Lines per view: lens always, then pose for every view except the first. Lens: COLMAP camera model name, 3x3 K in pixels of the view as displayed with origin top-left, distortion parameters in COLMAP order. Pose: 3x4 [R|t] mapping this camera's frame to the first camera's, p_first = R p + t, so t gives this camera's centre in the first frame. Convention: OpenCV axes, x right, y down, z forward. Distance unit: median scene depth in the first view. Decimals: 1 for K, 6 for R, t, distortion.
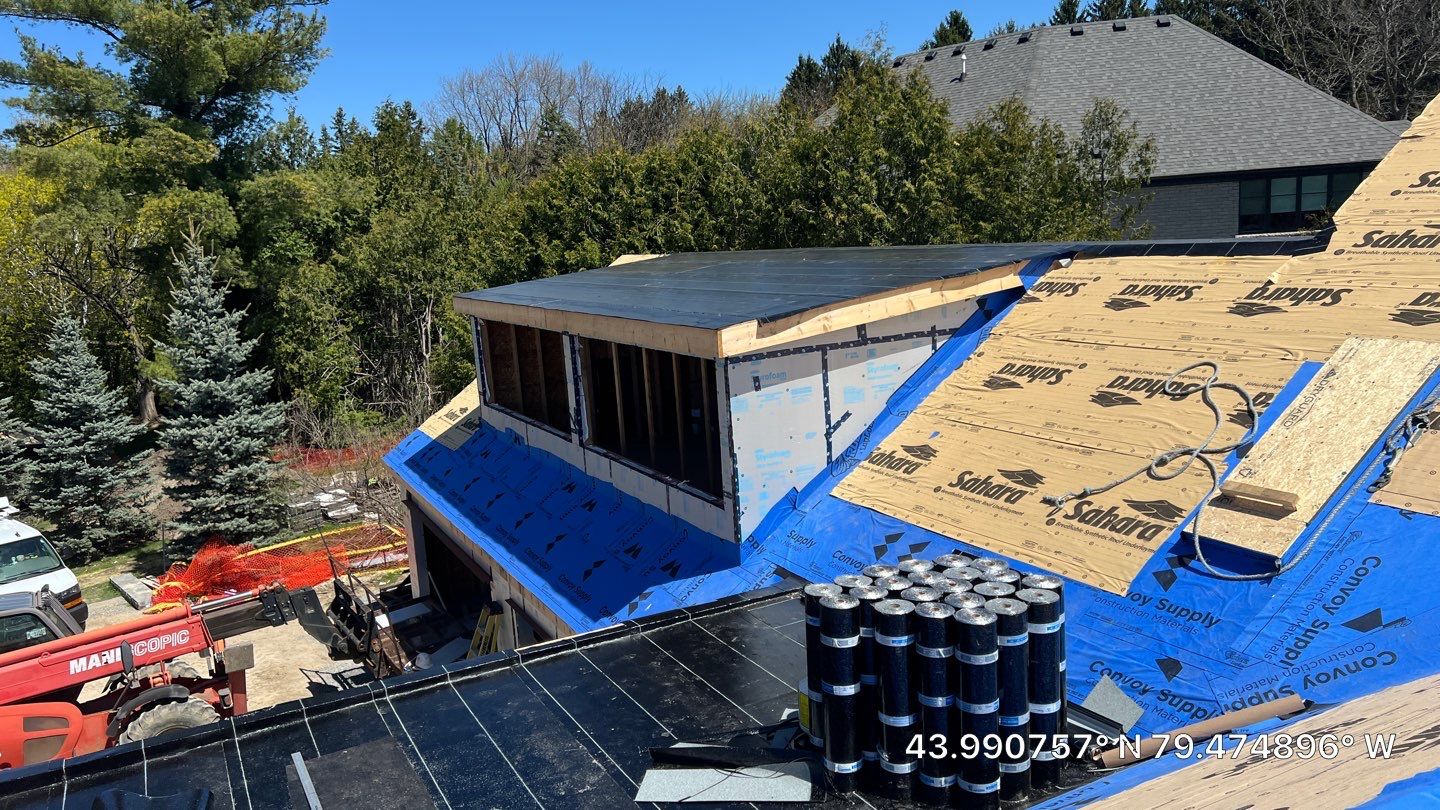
lens RADIAL K [[1080.9, 0, 708.9], [0, 1080.9, 418.9], [0, 0, 1]] dist [0.055498, -0.070233]
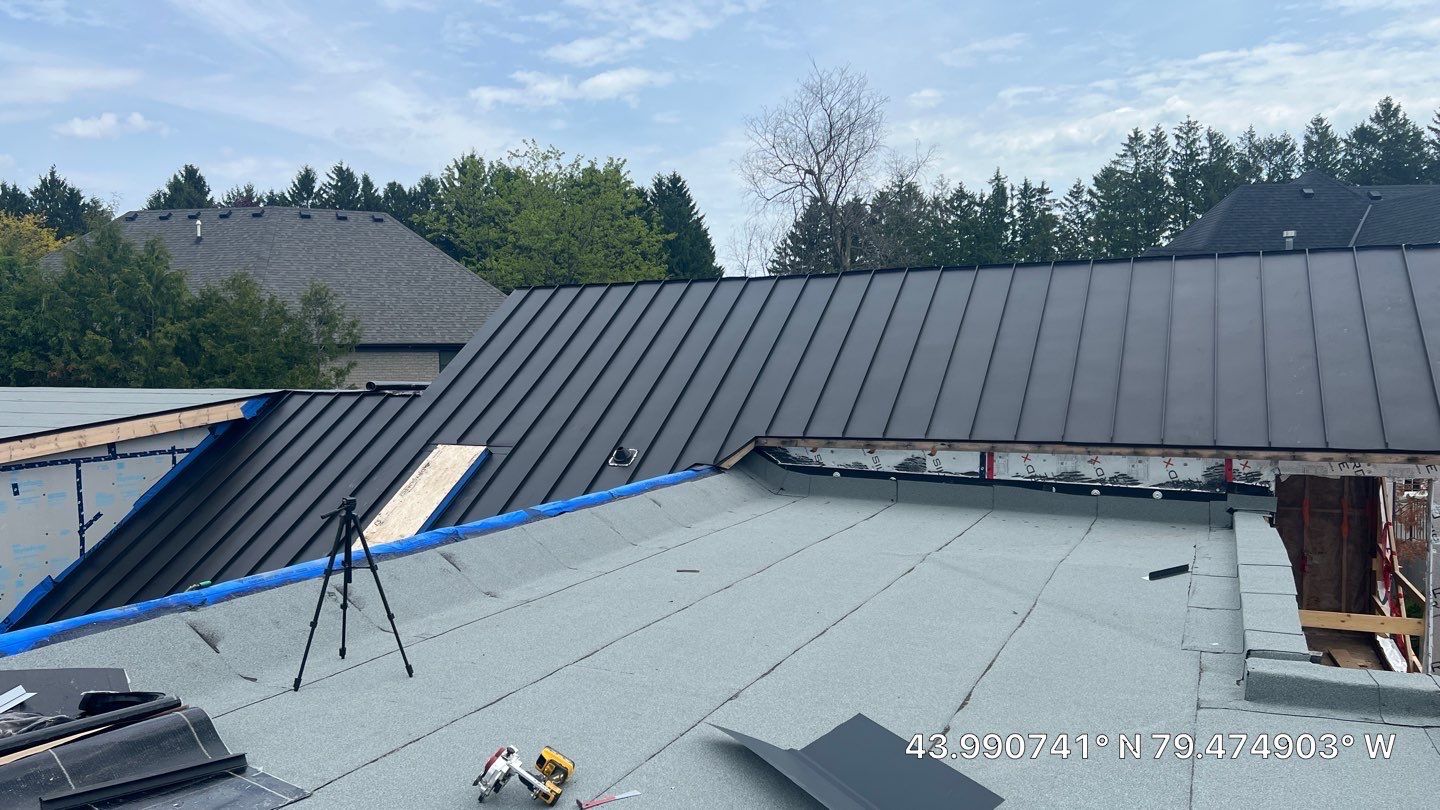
lens RADIAL K [[1080.9, 0, 710.5], [0, 1080.9, 418.4], [0, 0, 1]] dist [0.055498, -0.070233]
pose [[0.787896, 0.022558, 0.615395, -0.070986], [0.066672, 0.990330, -0.121663, 0.065118], [-0.612189, 0.136888, 0.778773, -0.324495]]
